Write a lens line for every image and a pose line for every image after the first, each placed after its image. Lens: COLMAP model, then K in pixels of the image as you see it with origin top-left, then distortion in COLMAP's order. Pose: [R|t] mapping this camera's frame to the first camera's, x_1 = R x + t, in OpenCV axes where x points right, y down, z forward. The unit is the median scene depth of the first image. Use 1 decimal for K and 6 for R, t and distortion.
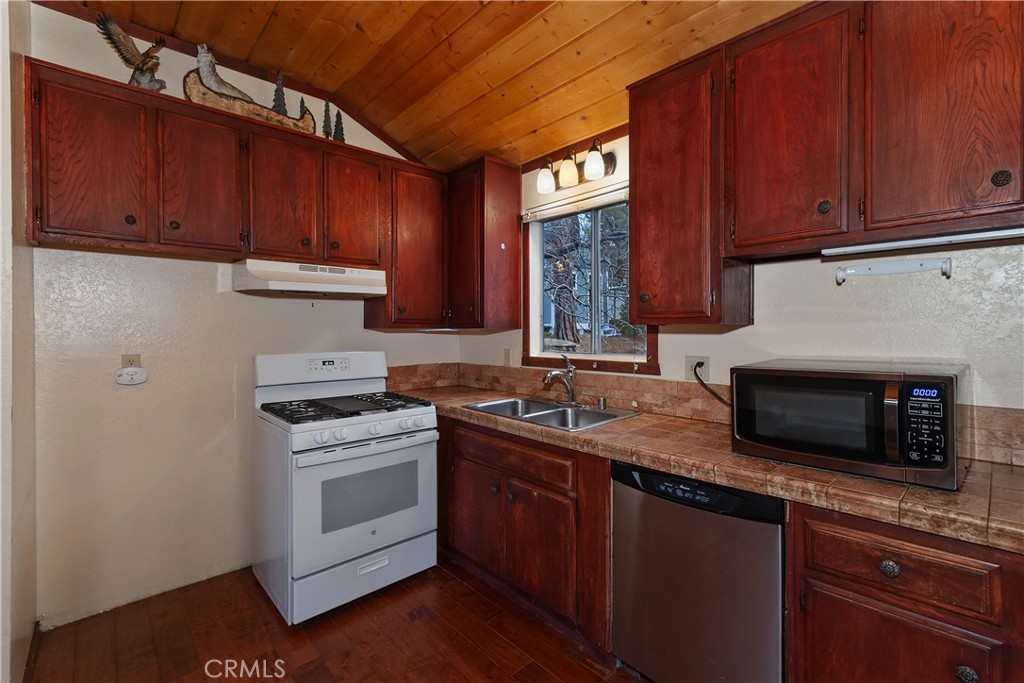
lens RADIAL K [[457.4, 0, 509.6], [0, 457.4, 334.4], [0, 0, 1]] dist [0.002083, -0.000090]
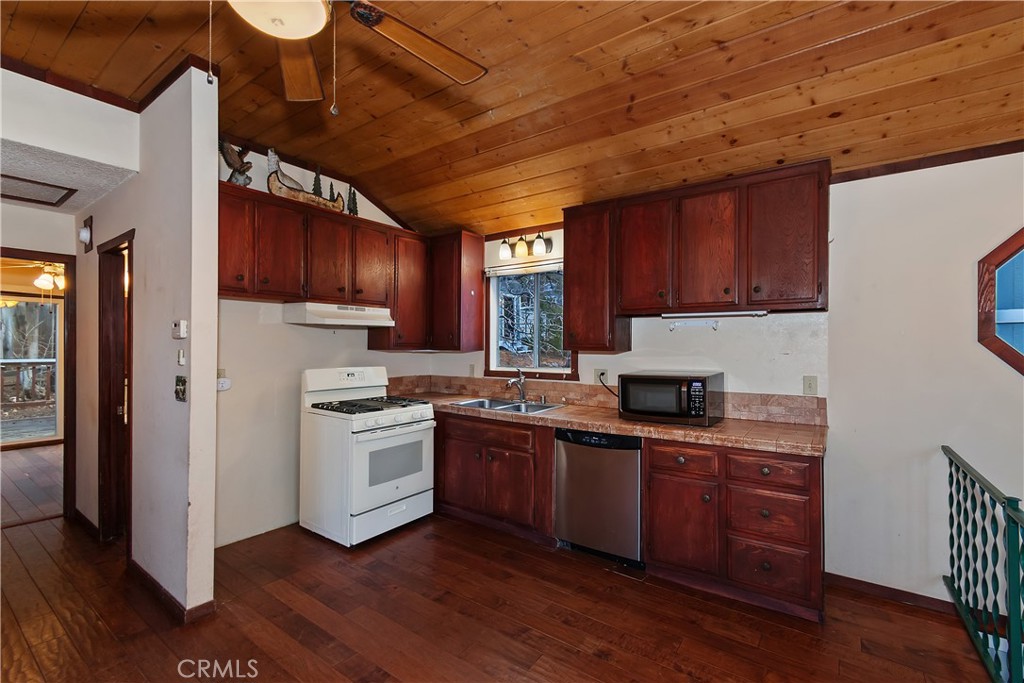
lens RADIAL K [[456.6, 0, 512.9], [0, 456.6, 346.6], [0, 0, 1]] dist [0.003119, -0.000336]
pose [[0.978055, 0.007470, 0.208215, -0.223807], [-0.006175, 0.999957, -0.006869, -0.018934], [-0.208257, 0.005432, 0.978059, -0.501524]]
